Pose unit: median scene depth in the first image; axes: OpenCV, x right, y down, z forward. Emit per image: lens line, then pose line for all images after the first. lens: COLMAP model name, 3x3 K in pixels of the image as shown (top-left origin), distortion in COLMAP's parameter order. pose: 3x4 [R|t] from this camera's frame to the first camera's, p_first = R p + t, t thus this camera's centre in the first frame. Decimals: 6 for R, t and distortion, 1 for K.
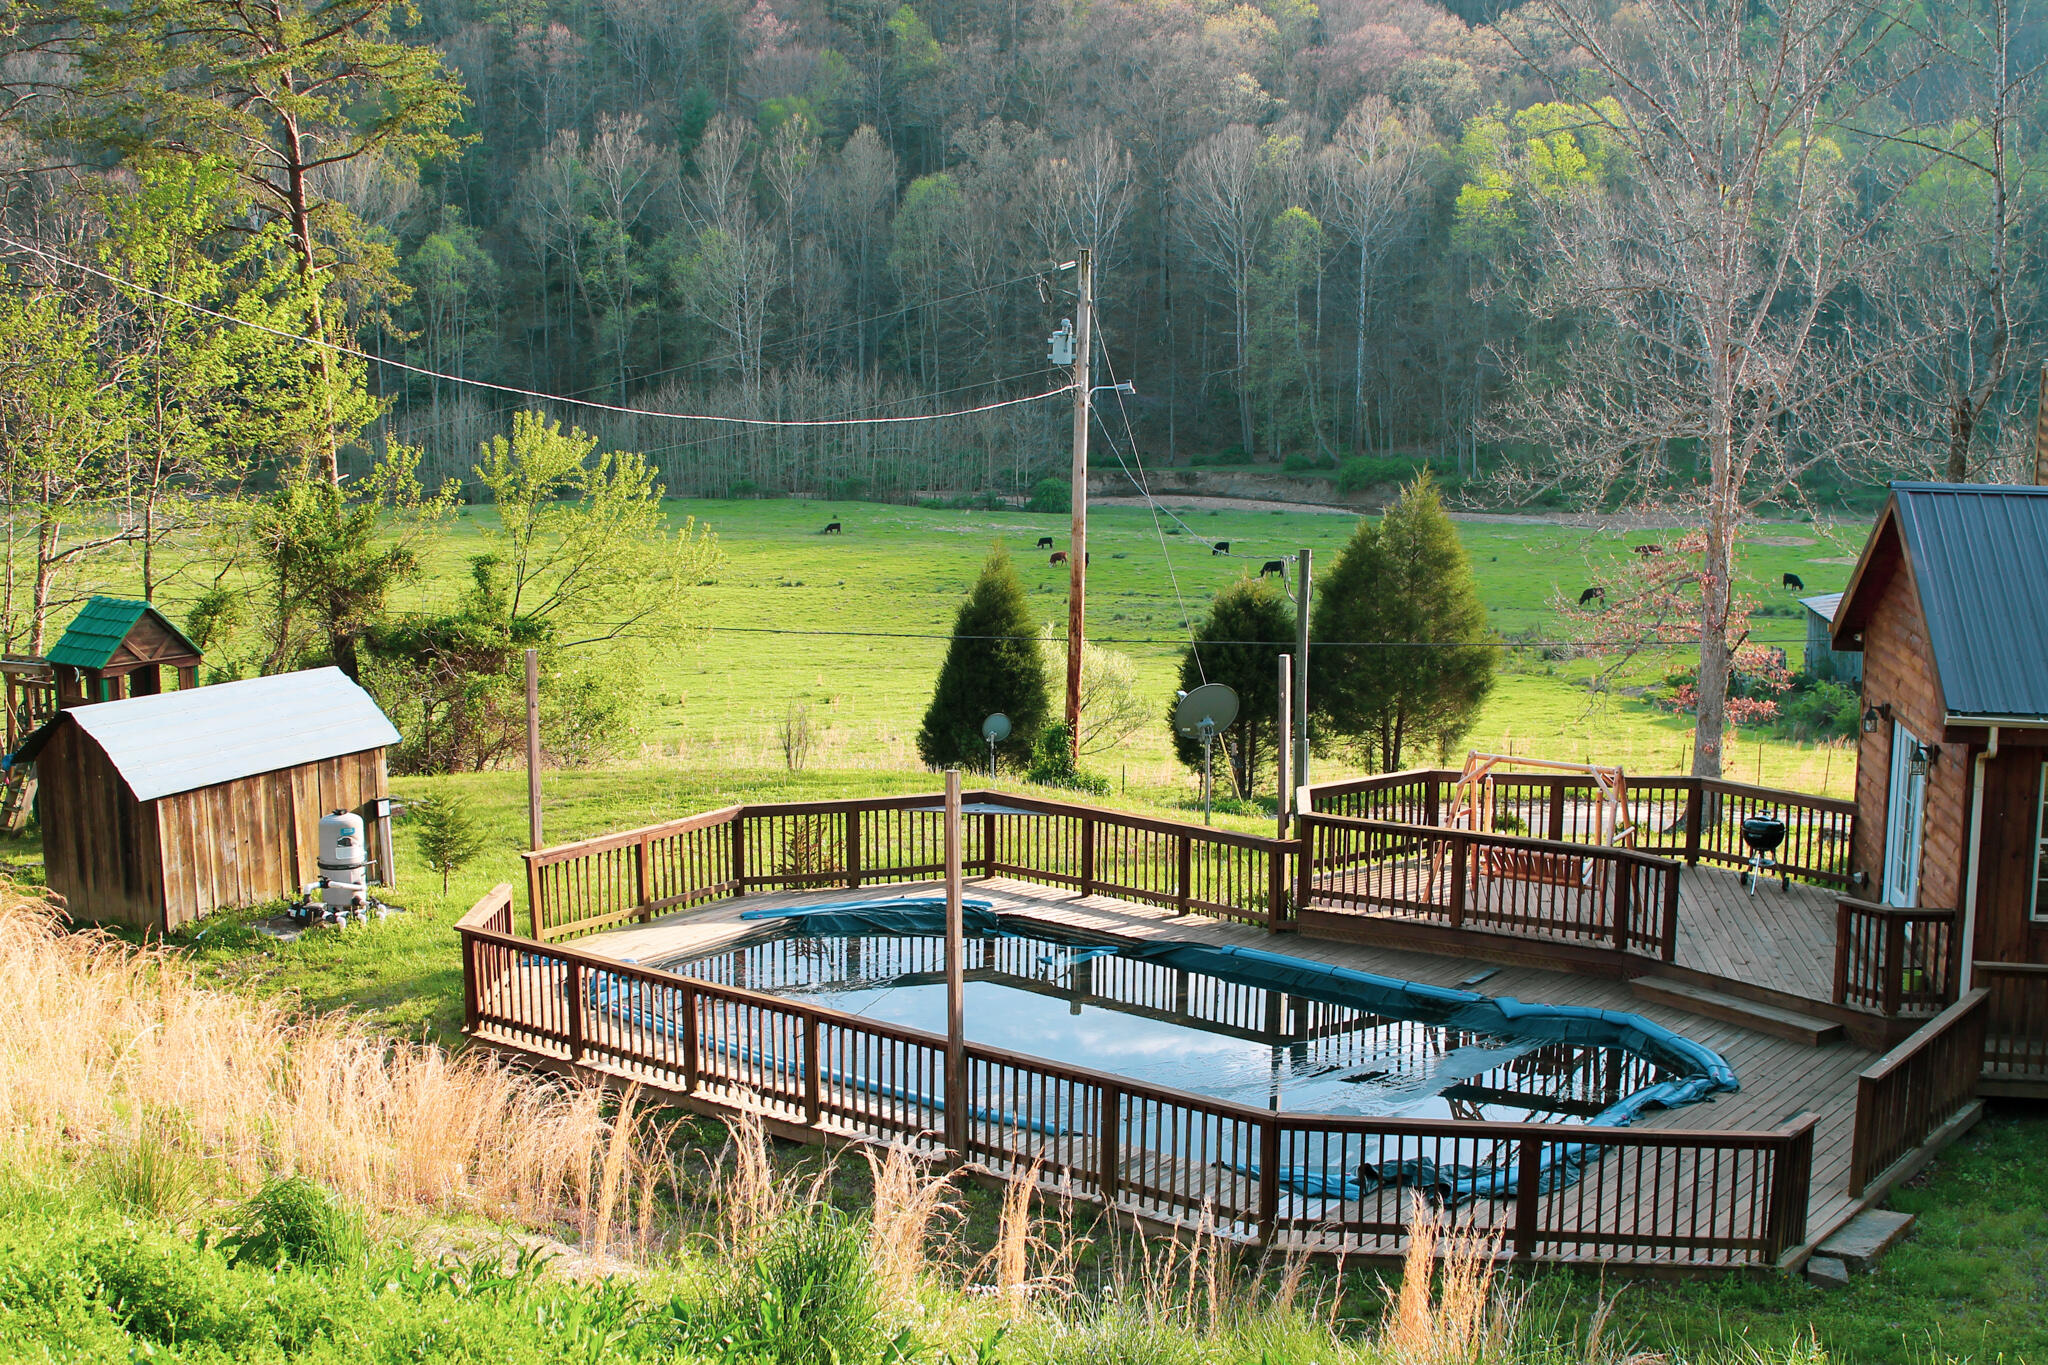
lens RADIAL K [[2670.5, 0, 1024.6], [0, 2670.5, 688.1], [0, 0, 1]] dist [-0.040924, 0.000000]
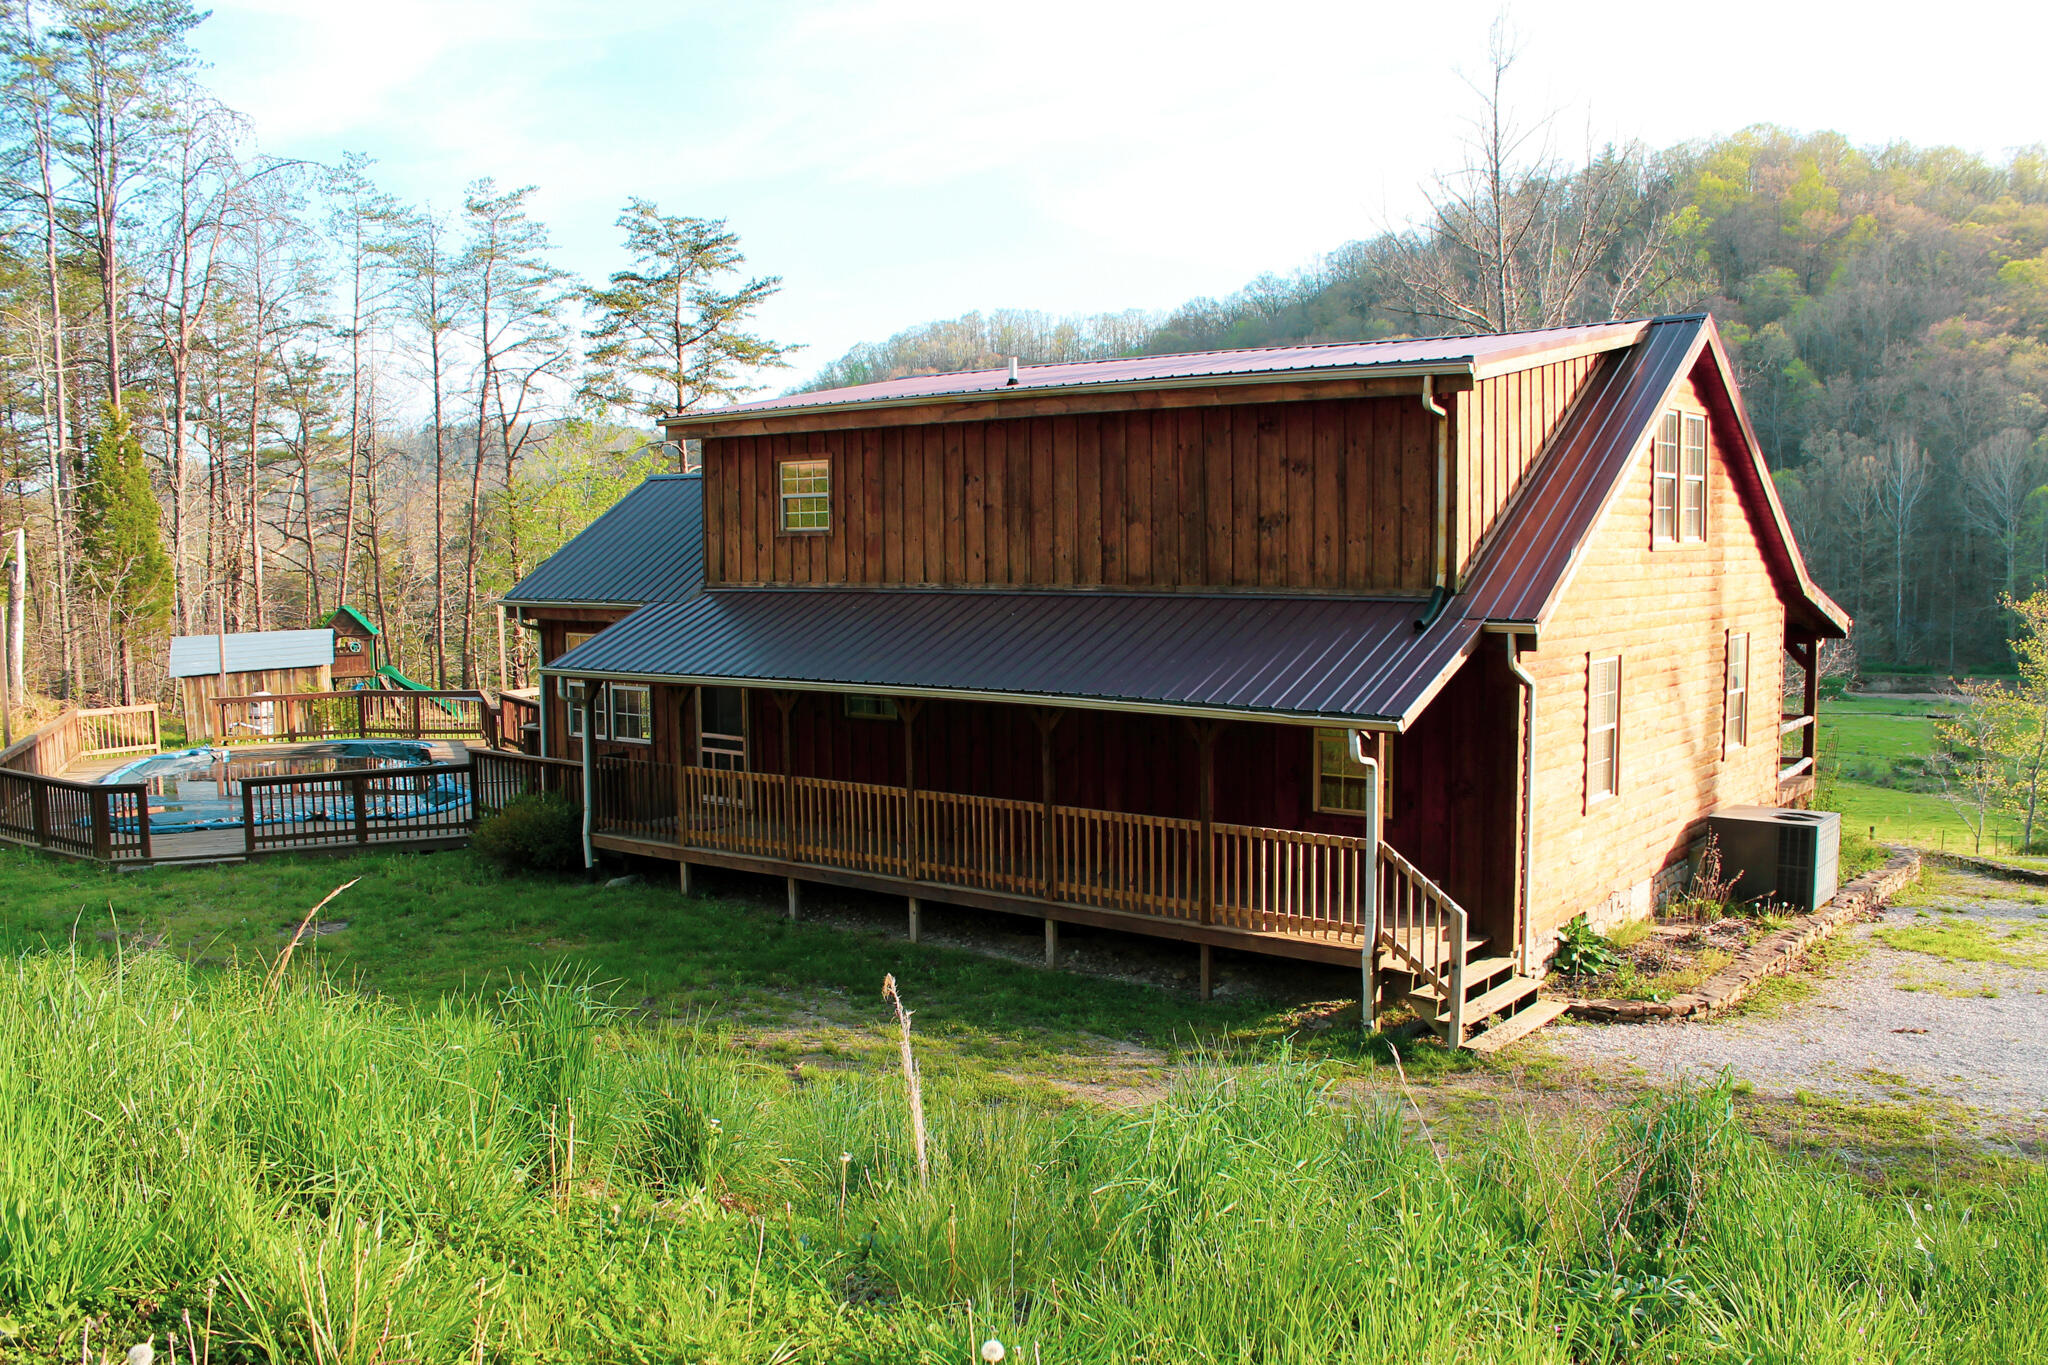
lens RADIAL K [[1707.3, 0, 1025.1], [0, 1707.3, 675.4], [0, 0, 1]] dist [-0.051176, 0.001679]
pose [[0.881076, 0.028642, -0.472106, 0.474476], [-0.065920, 0.995859, -0.062607, 0.043528], [0.468358, 0.086283, 0.879316, 0.093793]]
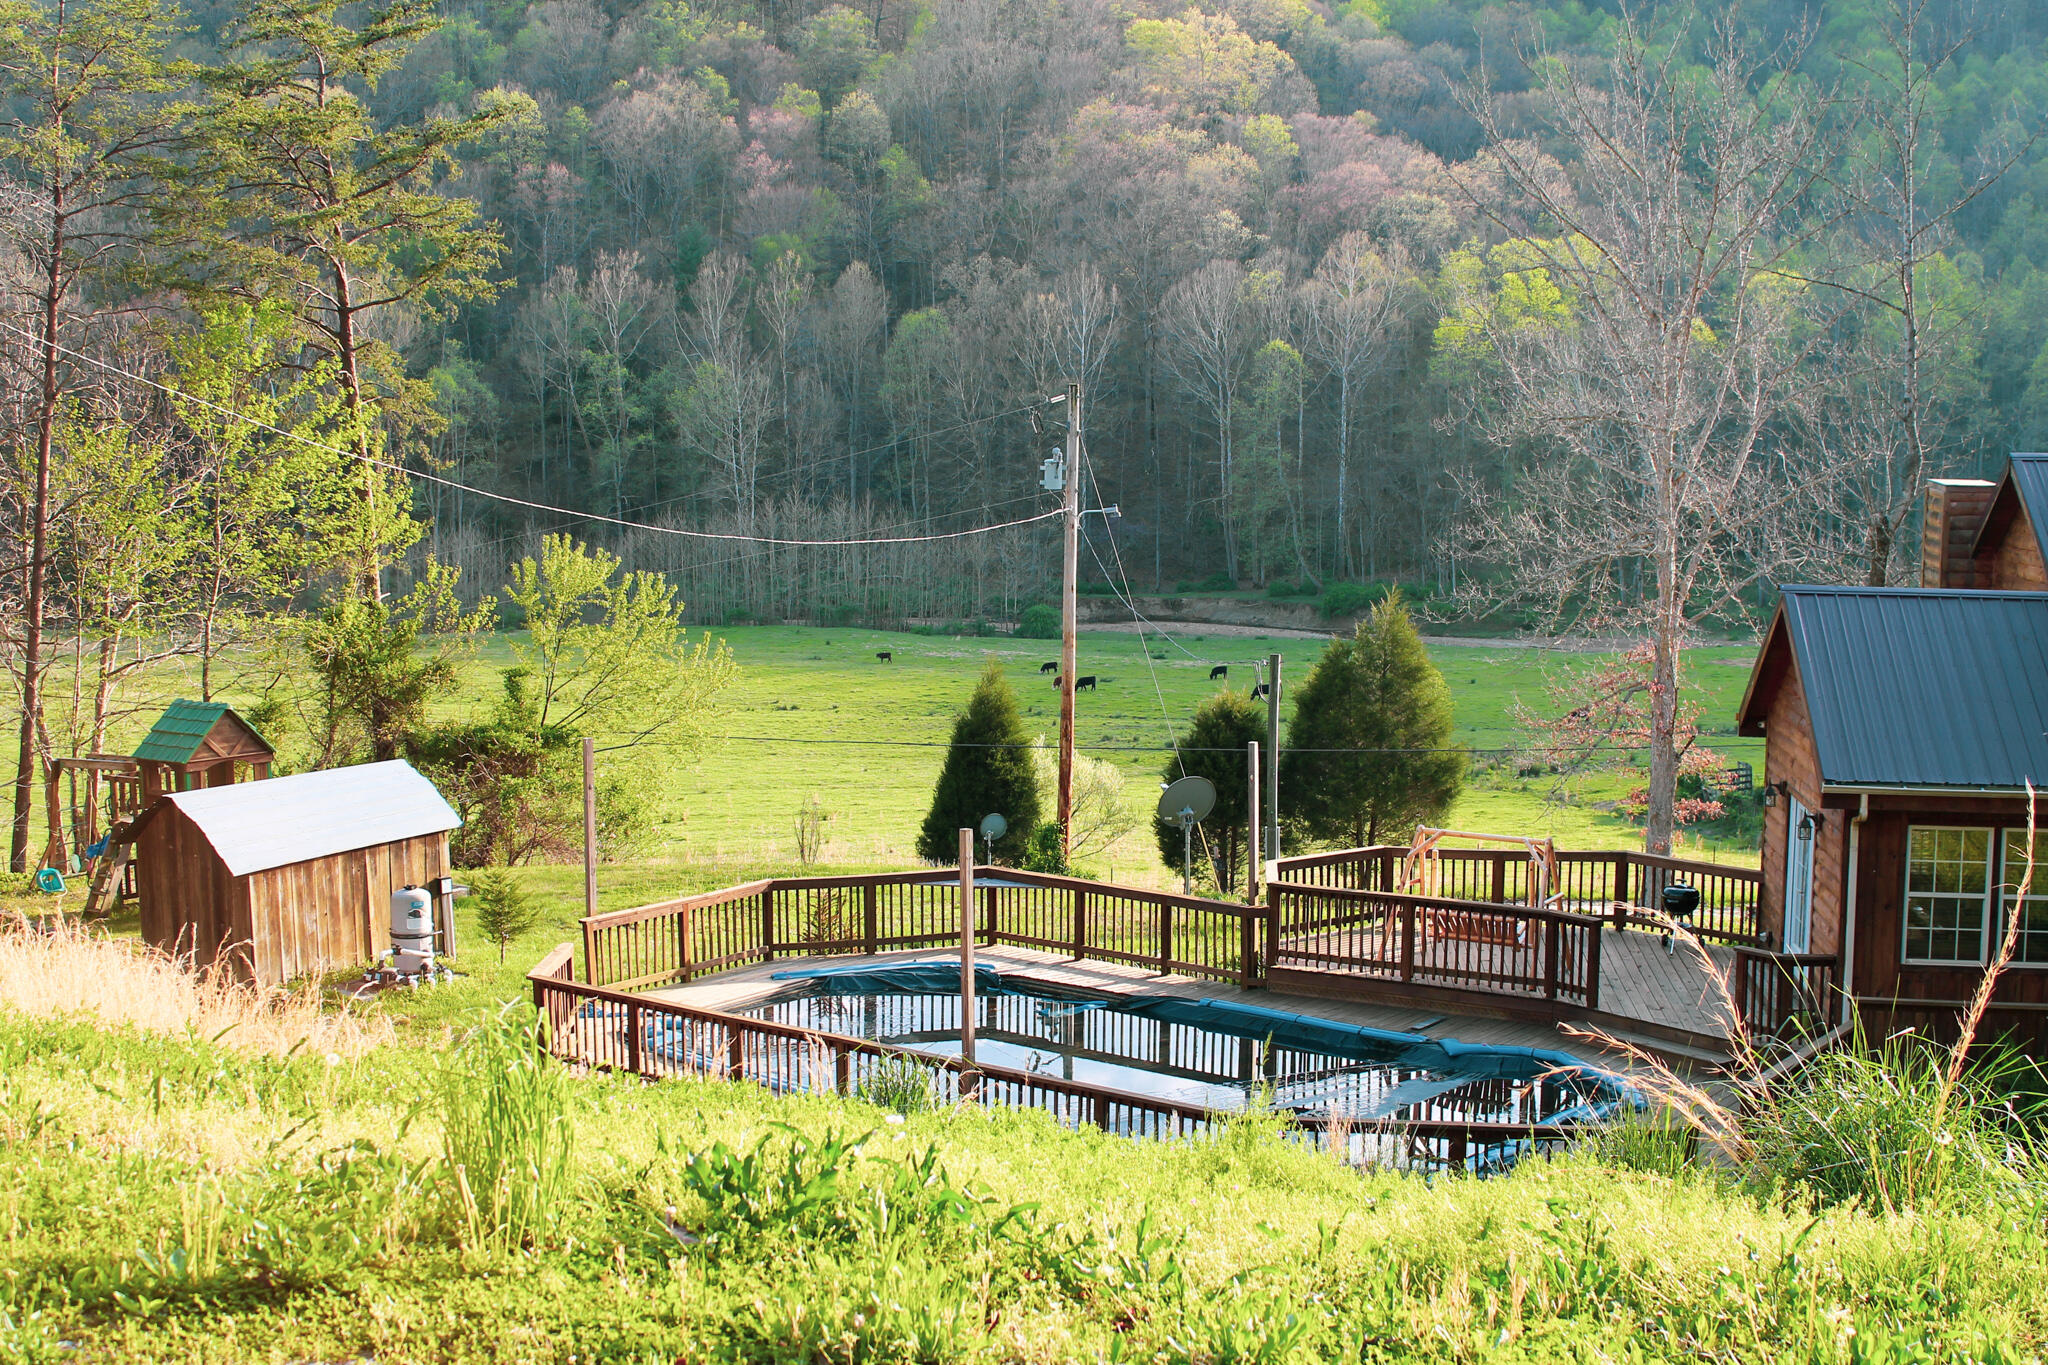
lens RADIAL K [[2640.7, 0, 1022.5], [0, 2640.7, 683.2], [0, 0, 1]] dist [-0.015858, 0.000000]
pose [[0.999990, -0.002840, 0.003488, -0.002298], [0.003008, 0.998784, -0.049198, 0.009325], [-0.003344, 0.049208, 0.998783, -0.063145]]
